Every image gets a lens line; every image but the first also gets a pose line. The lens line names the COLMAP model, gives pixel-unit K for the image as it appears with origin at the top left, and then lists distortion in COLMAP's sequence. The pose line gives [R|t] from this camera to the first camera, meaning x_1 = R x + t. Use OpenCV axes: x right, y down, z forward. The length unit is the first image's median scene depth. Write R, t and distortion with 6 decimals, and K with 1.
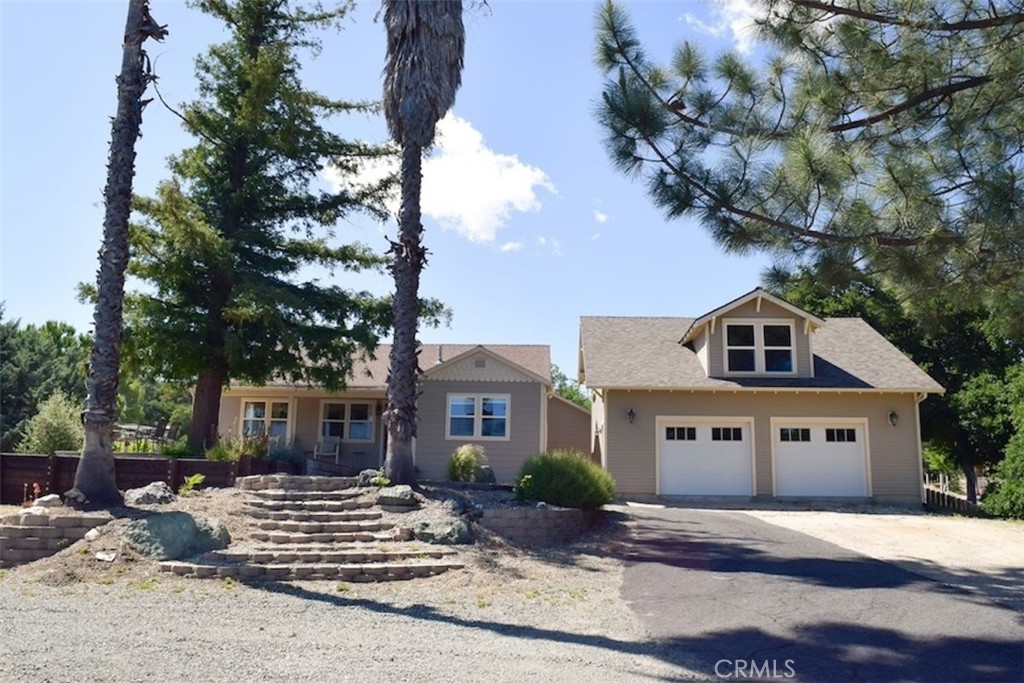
lens RADIAL K [[808.9, 0, 513.3], [0, 808.9, 343.9], [0, 0, 1]] dist [-0.094261, 0.021781]
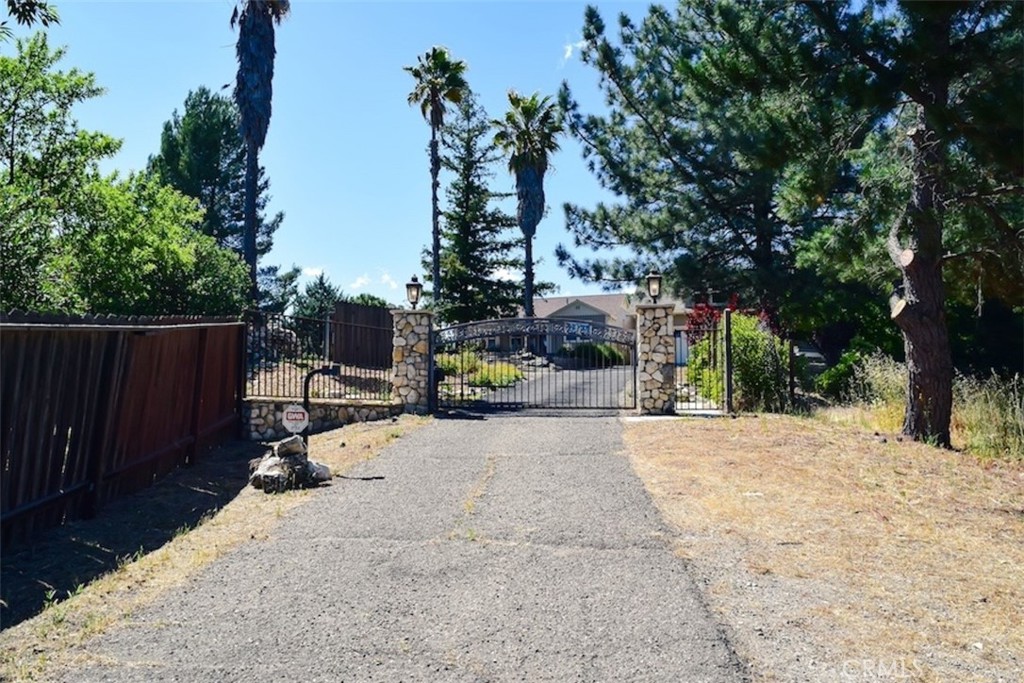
lens RADIAL K [[808.9, 0, 511.9], [0, 808.9, 341.3], [0, 0, 1]] dist [-0.094261, 0.021781]
pose [[0.962629, -0.048725, -0.266405, 0.371737], [0.070880, 0.994722, 0.074185, -0.060997], [0.261384, -0.090296, 0.961002, -1.182605]]
